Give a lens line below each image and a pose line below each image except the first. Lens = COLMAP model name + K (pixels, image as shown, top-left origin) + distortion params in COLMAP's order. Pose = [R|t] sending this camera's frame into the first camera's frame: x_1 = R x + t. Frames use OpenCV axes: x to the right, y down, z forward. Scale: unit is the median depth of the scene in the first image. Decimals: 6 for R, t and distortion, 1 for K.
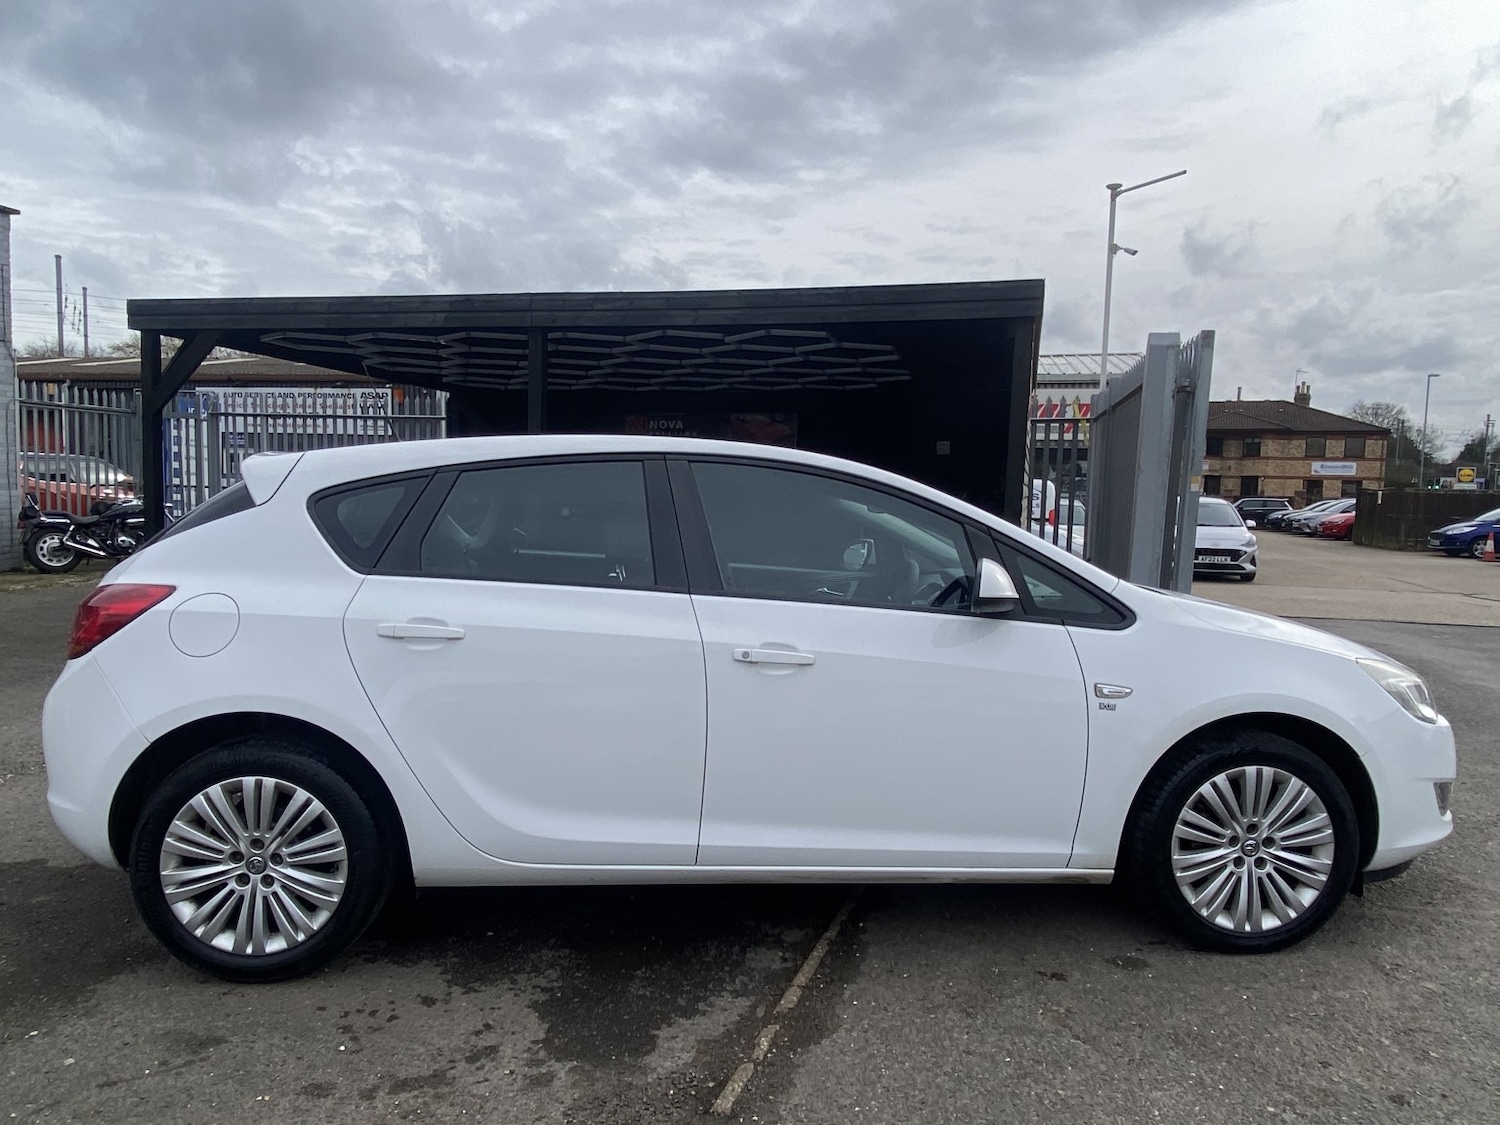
lens RADIAL K [[1011.4, 0, 761.1], [0, 1011.4, 566.1], [0, 0, 1]] dist [0.037519, -0.030935]
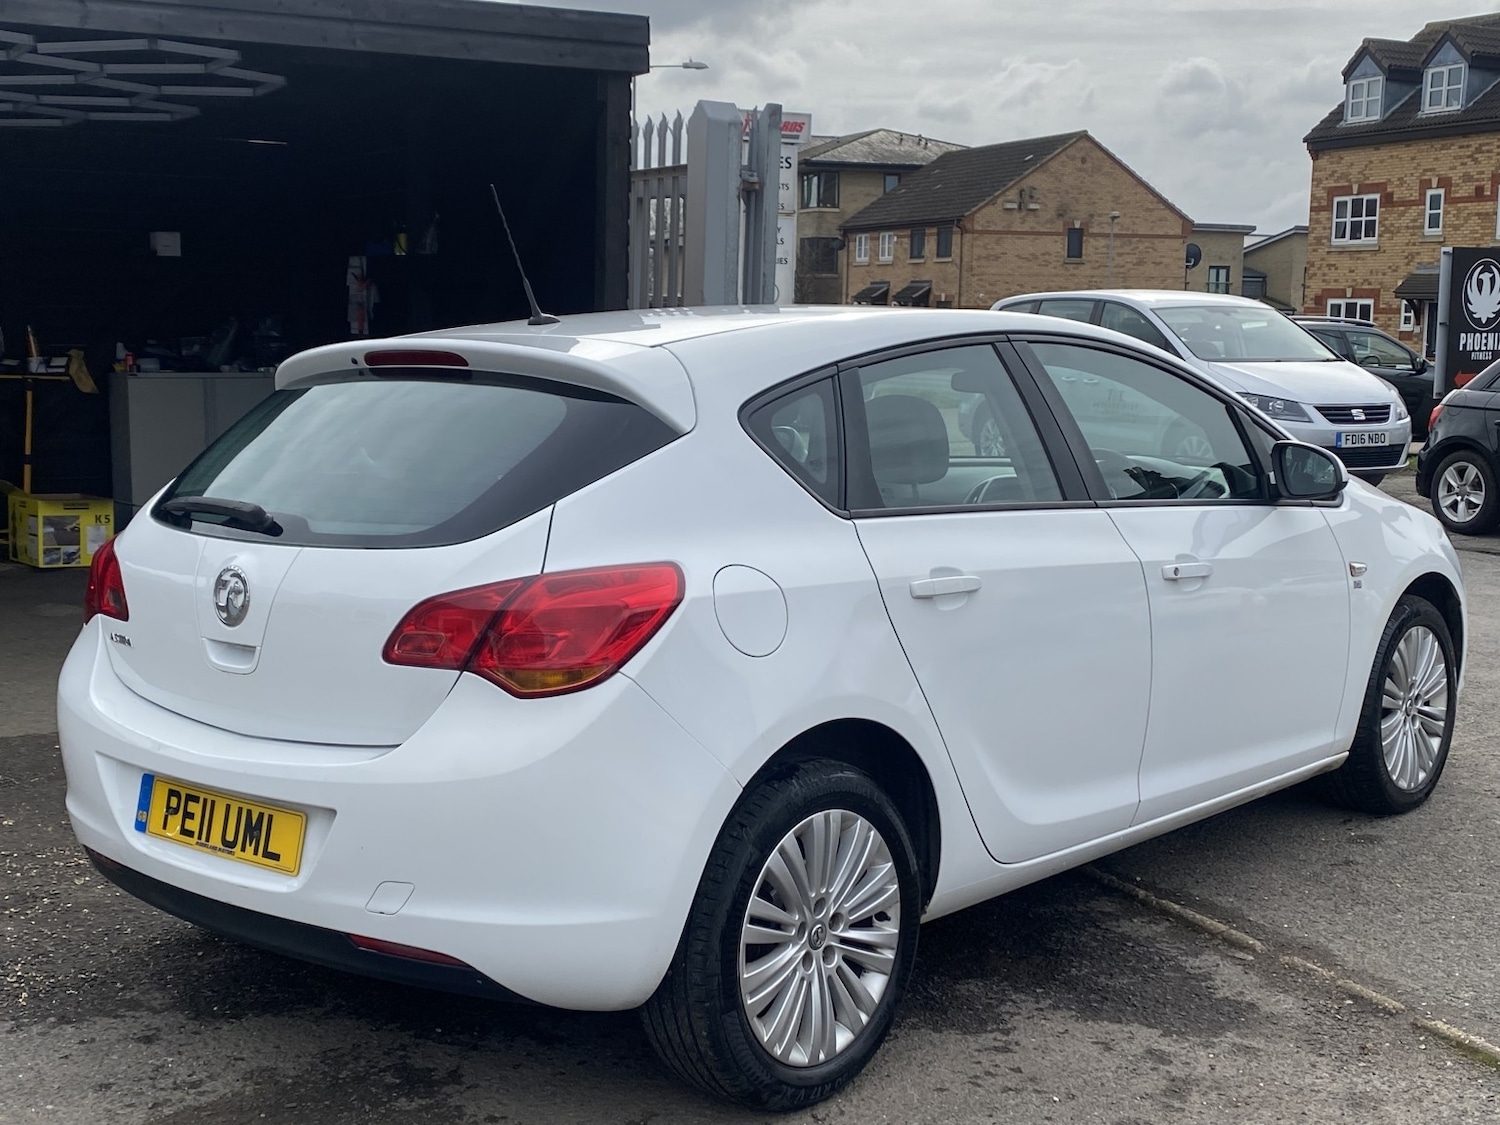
lens RADIAL K [[1958.2, 0, 758.8], [0, 1958.2, 578.0], [0, 0, 1]] dist [0.078396, 0.000000]
pose [[0.704944, -0.110860, 0.700546, -1.373400], [0.059821, 0.993483, 0.097020, -0.085859], [-0.706736, -0.026486, 0.706981, 0.062651]]
